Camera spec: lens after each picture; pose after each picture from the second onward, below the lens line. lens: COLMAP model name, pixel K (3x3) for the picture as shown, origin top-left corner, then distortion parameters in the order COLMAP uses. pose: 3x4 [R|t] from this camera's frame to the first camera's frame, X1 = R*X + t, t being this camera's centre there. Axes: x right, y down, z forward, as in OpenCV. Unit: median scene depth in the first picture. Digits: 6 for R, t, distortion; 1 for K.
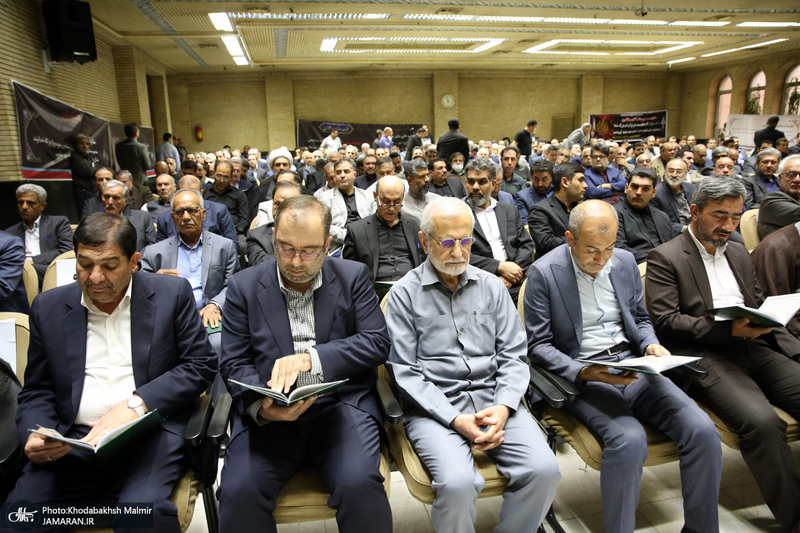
lens RADIAL K [[558.6, 0, 400.0], [0, 558.6, 265.8], [0, 0, 1]] dist [-0.001403, -0.000141]
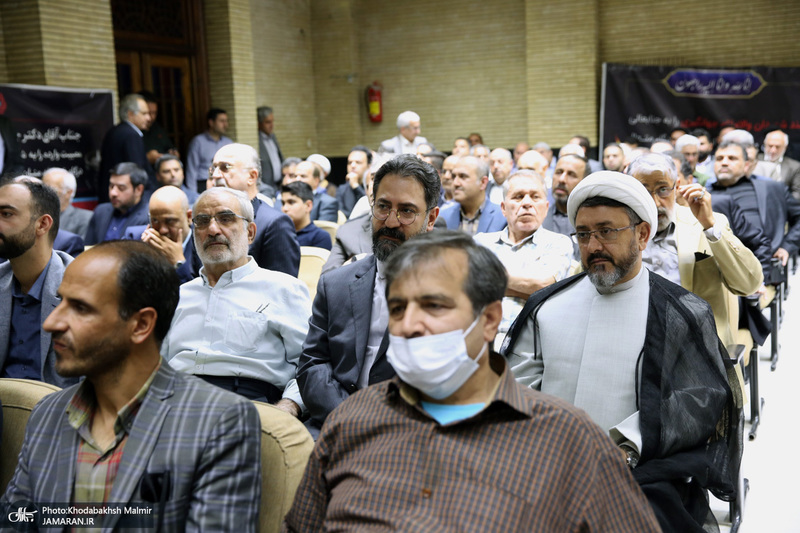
lens RADIAL K [[1026.5, 0, 399.7], [0, 1026.5, 266.1], [0, 0, 1]] dist [0.151603, 0.000000]
pose [[0.843847, 0.072762, -0.531628, 0.077914], [-0.112946, 0.992652, -0.043416, -0.084367], [0.524563, 0.096681, 0.845864, 0.363475]]
